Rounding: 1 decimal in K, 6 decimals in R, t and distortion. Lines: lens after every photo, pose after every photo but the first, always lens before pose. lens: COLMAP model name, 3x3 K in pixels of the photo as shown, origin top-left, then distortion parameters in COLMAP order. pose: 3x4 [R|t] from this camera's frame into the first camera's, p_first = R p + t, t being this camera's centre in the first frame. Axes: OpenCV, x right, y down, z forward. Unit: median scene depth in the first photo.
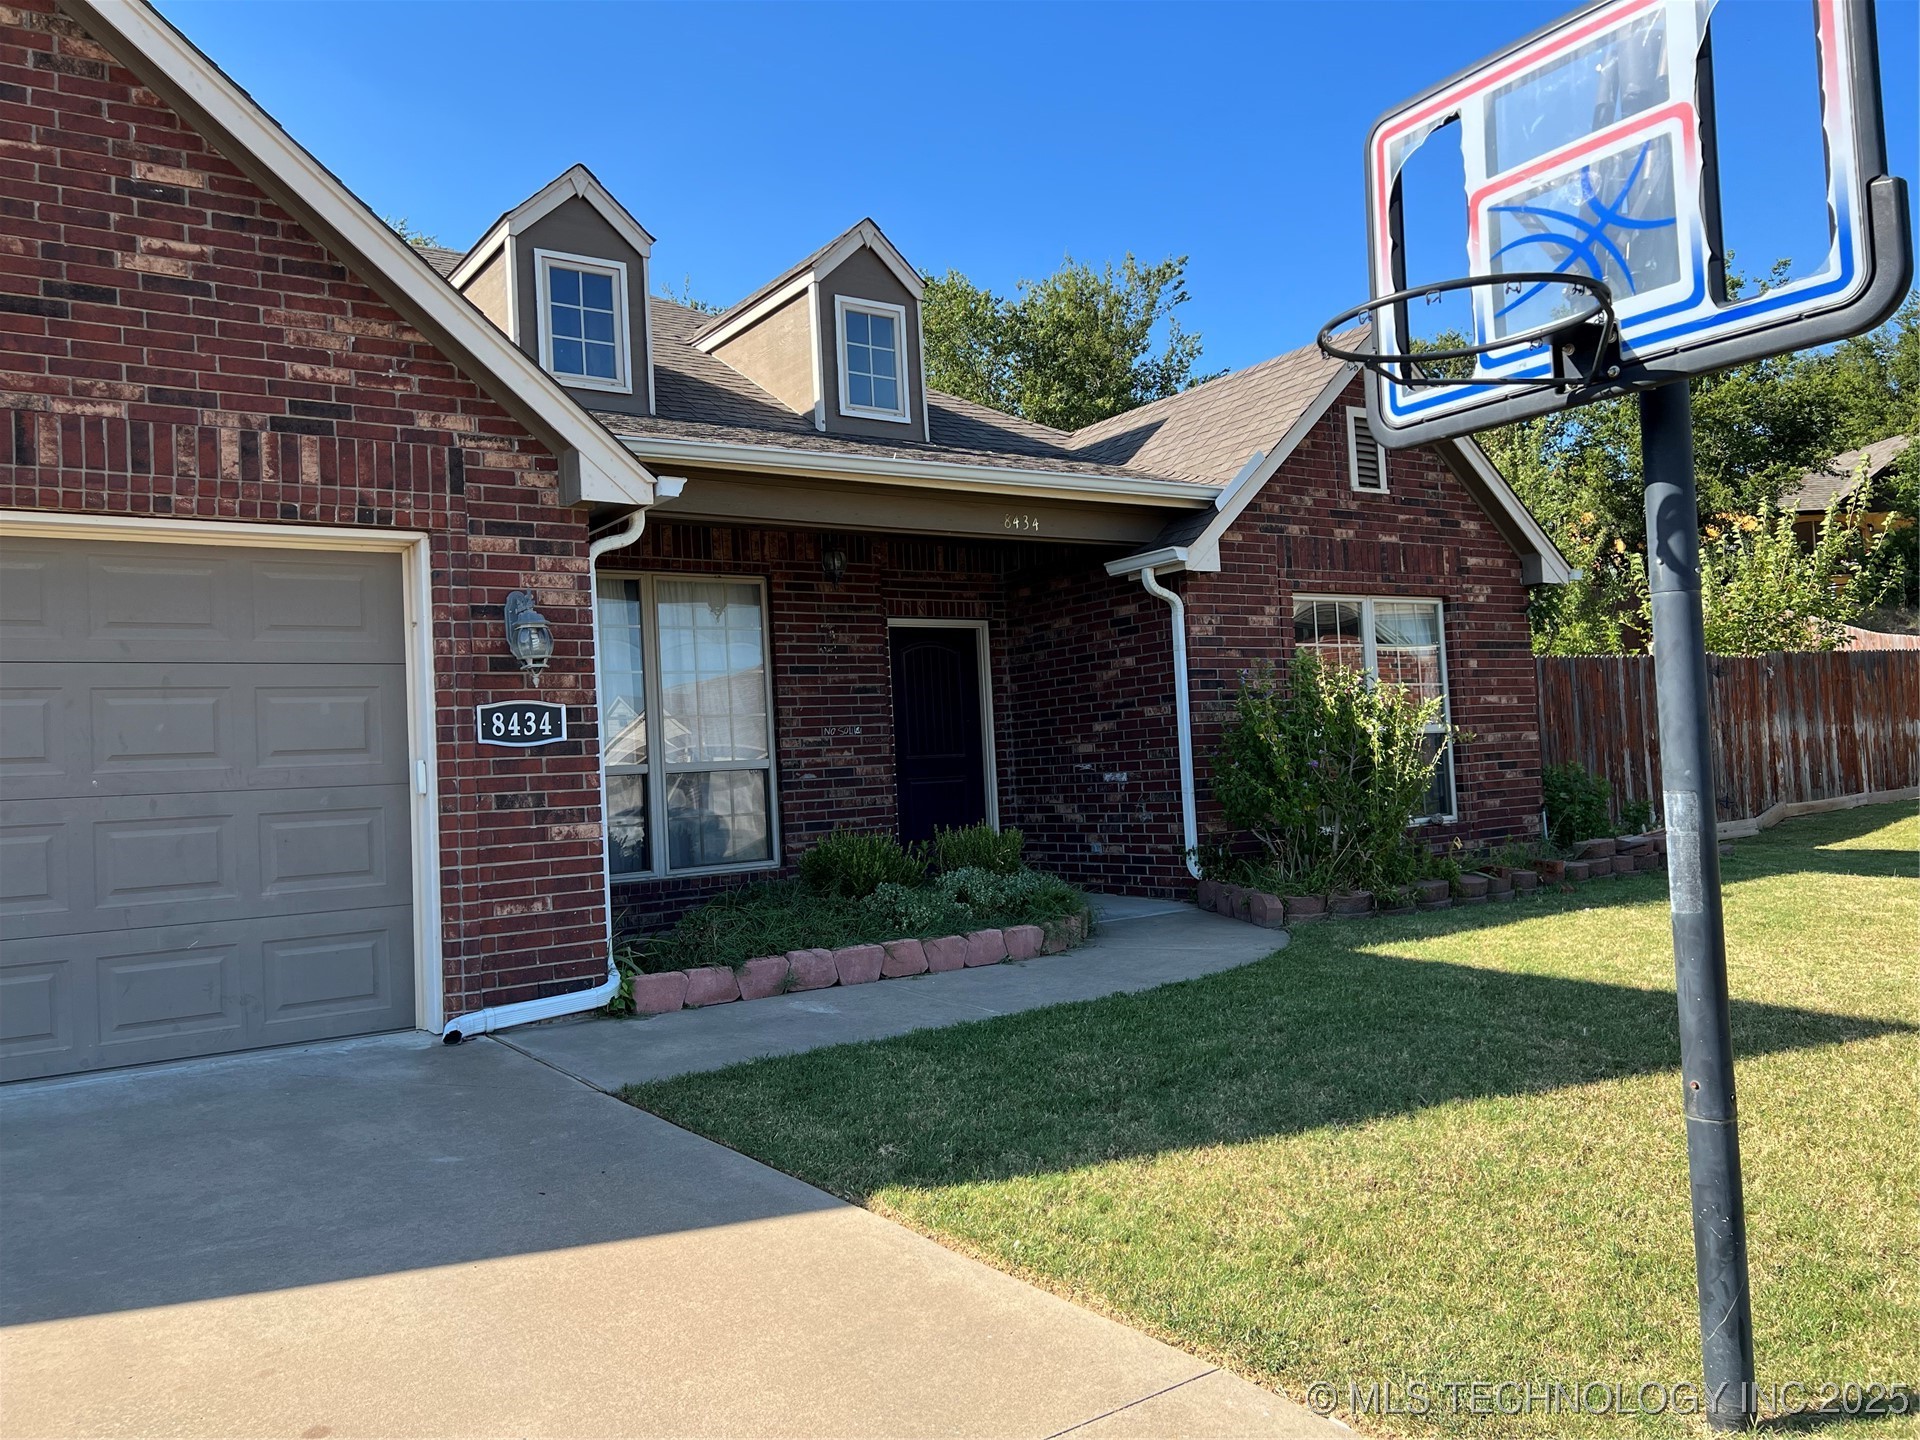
lens RADIAL K [[1436.1, 0, 945.5], [0, 1436.1, 723.8], [0, 0, 1]] dist [0.061616, -0.070421]
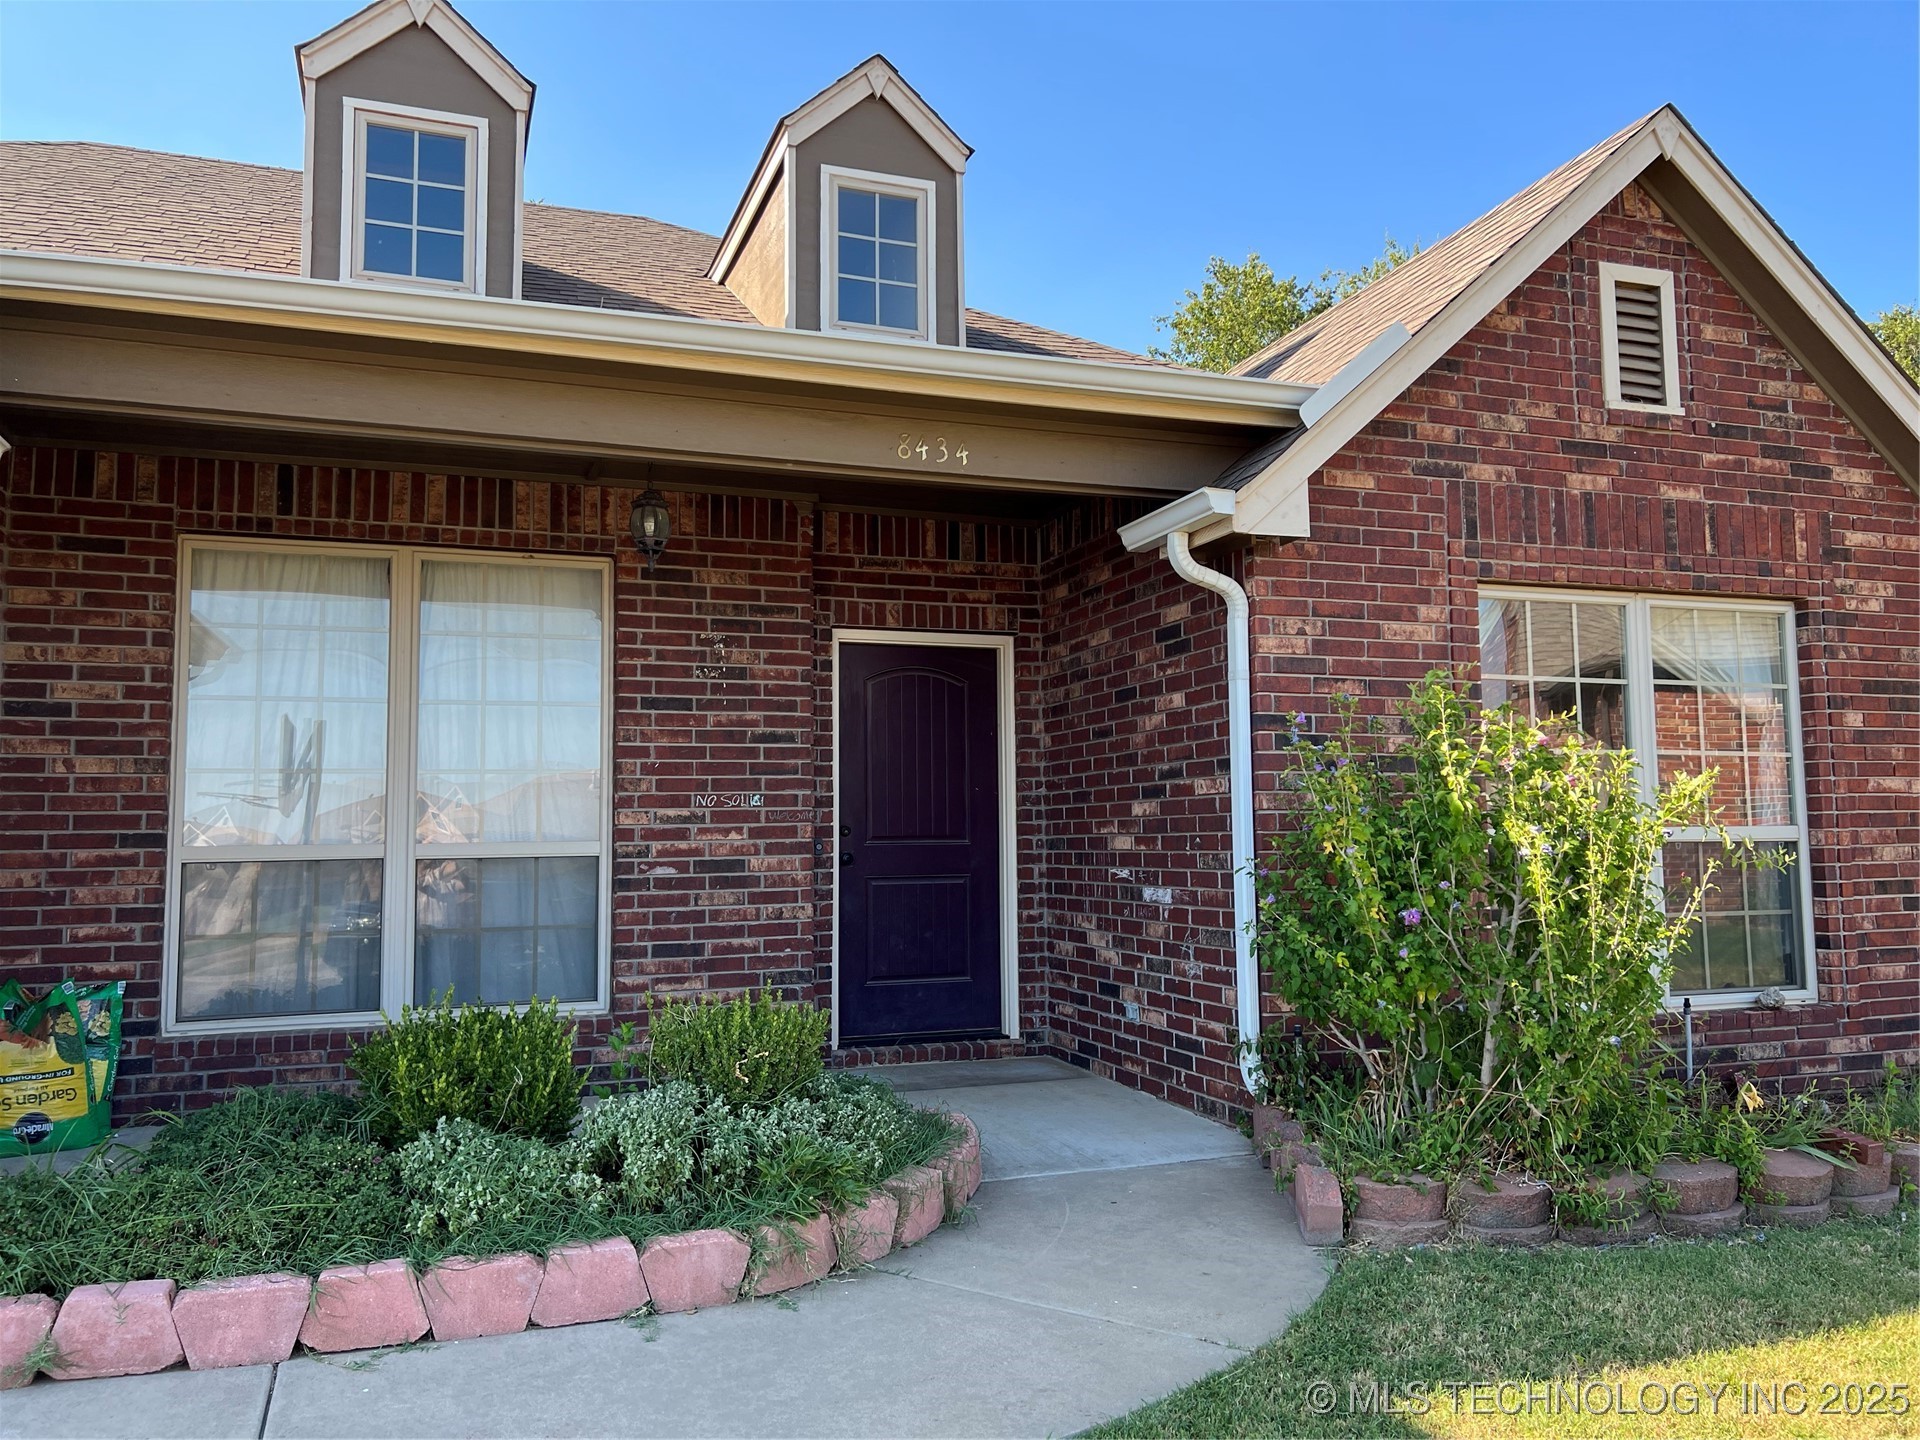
lens RADIAL K [[1436.1, 0, 963.9], [0, 1436.1, 723.8], [0, 0, 1]] dist [0.061616, -0.070421]
pose [[0.968840, 0.022295, -0.246680, 0.189483], [-0.031550, 0.998936, -0.033631, -0.011134], [0.245668, 0.040366, 0.968513, 0.411930]]
